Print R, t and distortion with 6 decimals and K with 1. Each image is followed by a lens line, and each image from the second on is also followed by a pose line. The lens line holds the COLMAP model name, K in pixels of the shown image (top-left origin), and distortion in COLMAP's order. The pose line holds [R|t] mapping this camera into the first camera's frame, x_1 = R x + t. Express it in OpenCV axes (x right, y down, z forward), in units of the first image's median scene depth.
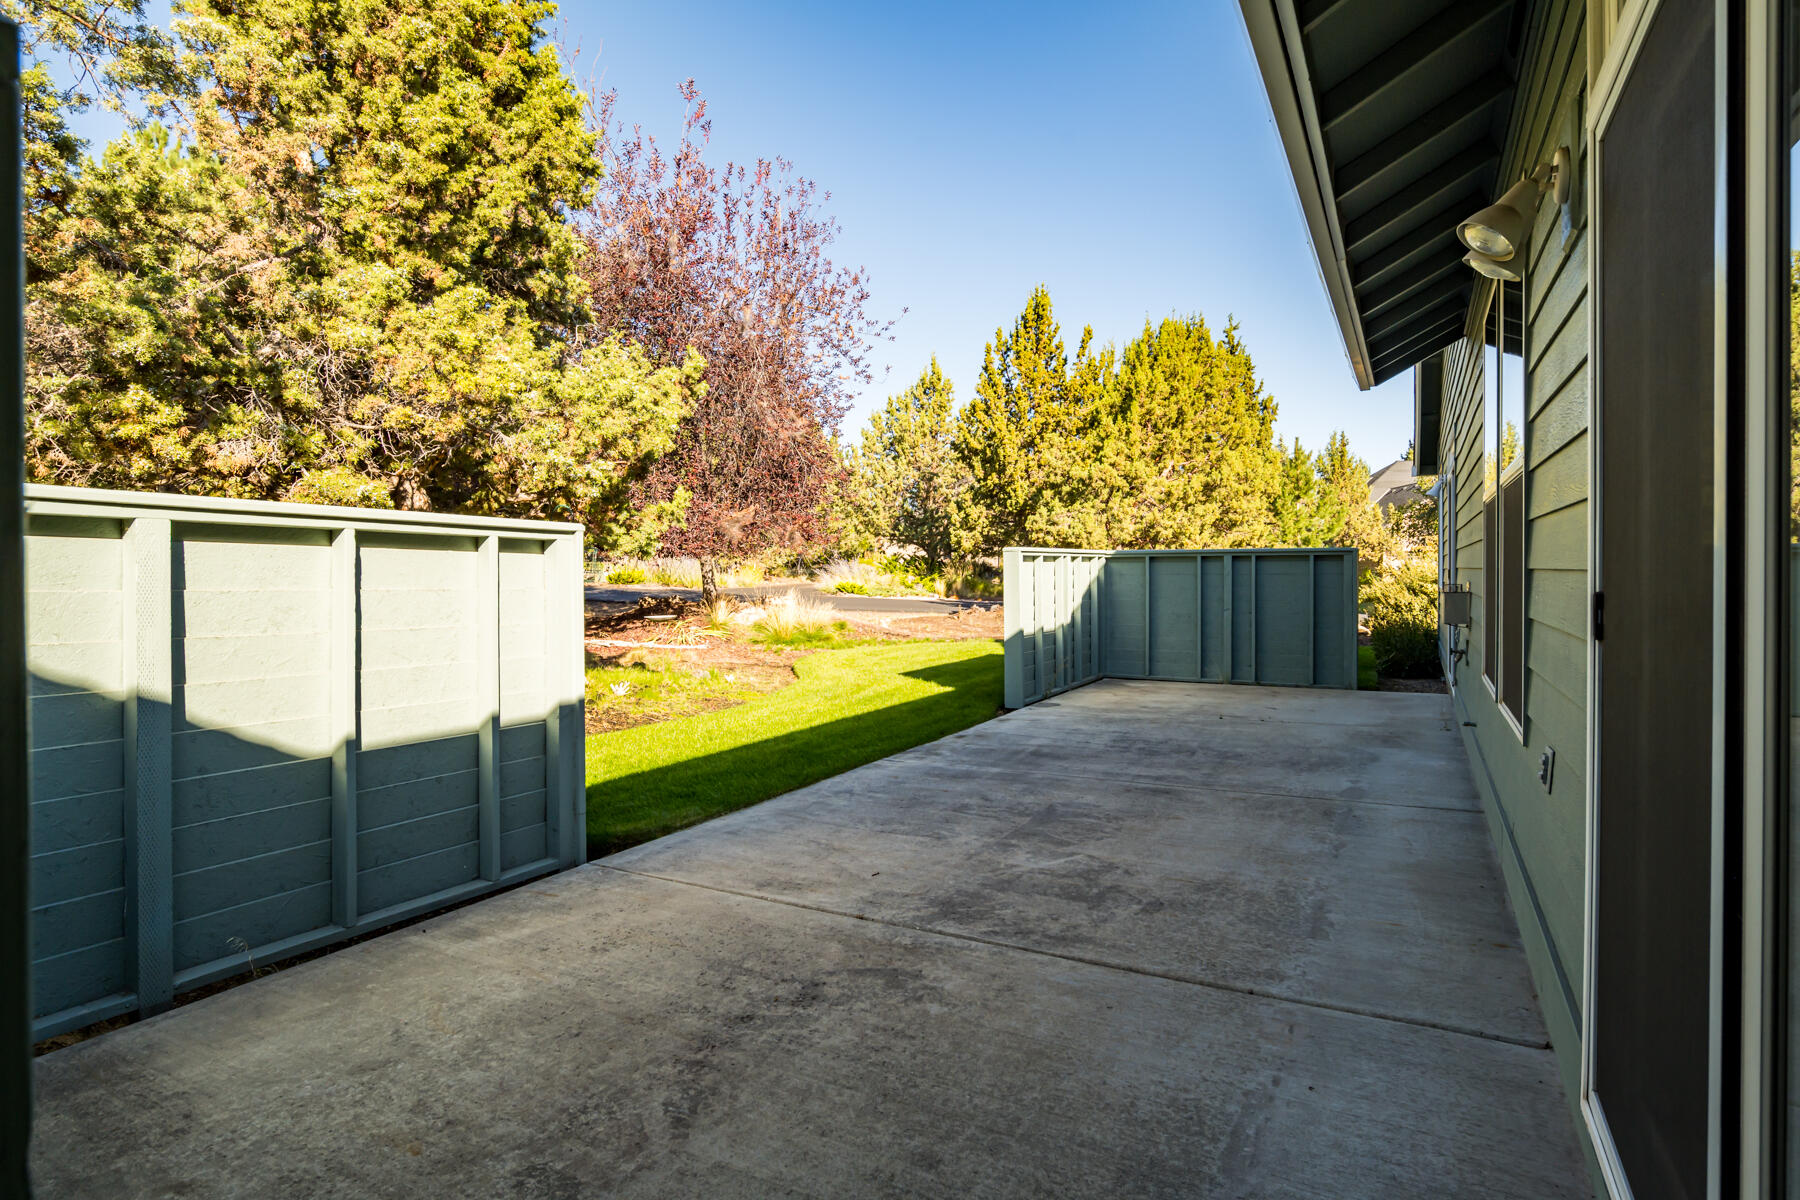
lens RADIAL K [[915.9, 0, 903.3], [0, 915.9, 591.6], [0, 0, 1]] dist [-0.001622, 0.001601]
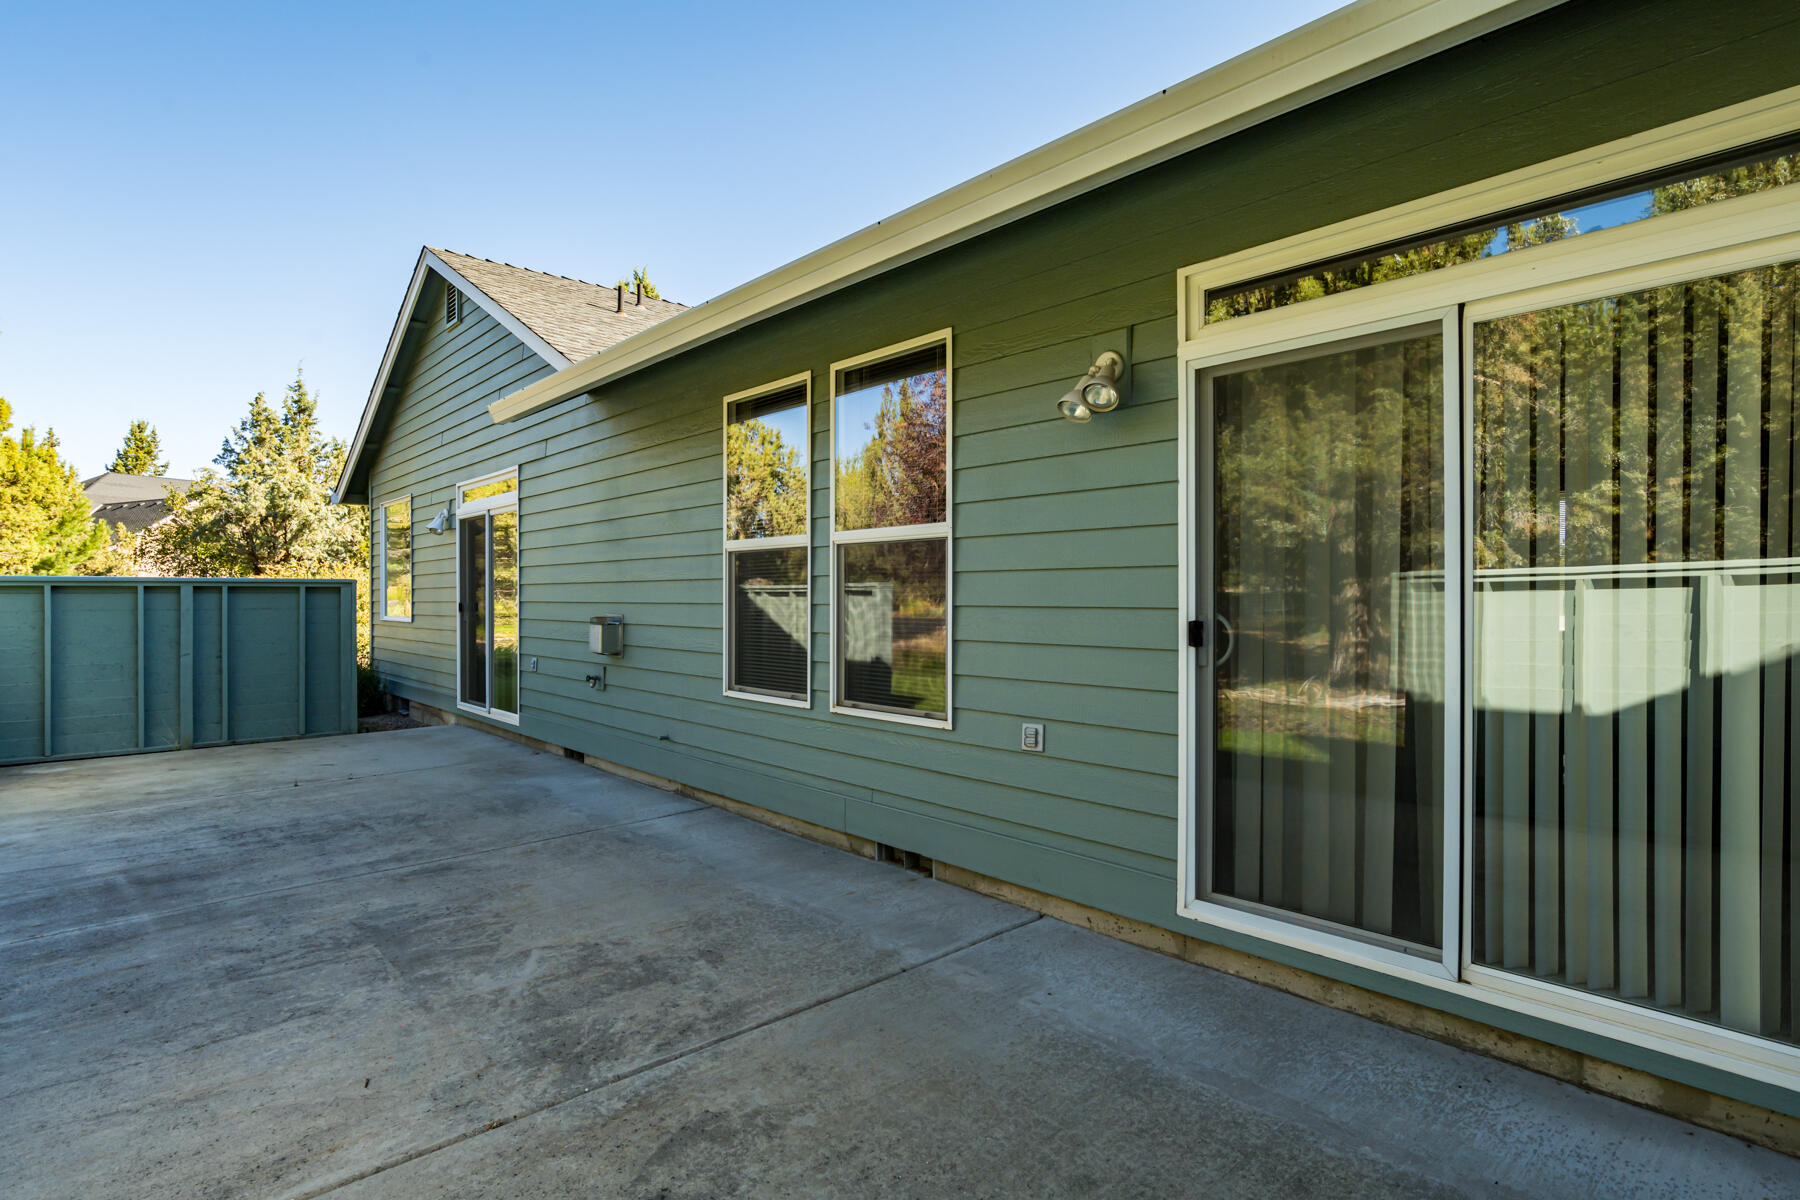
lens RADIAL K [[915.9, 0, 903.3], [0, 915.9, 591.6], [0, 0, 1]] dist [-0.001622, 0.001601]
pose [[0.326942, 0.014333, 0.944936, -0.568691], [0.017984, 0.999610, -0.021385, -0.020616], [-0.944873, 0.023985, 0.326557, 0.456589]]
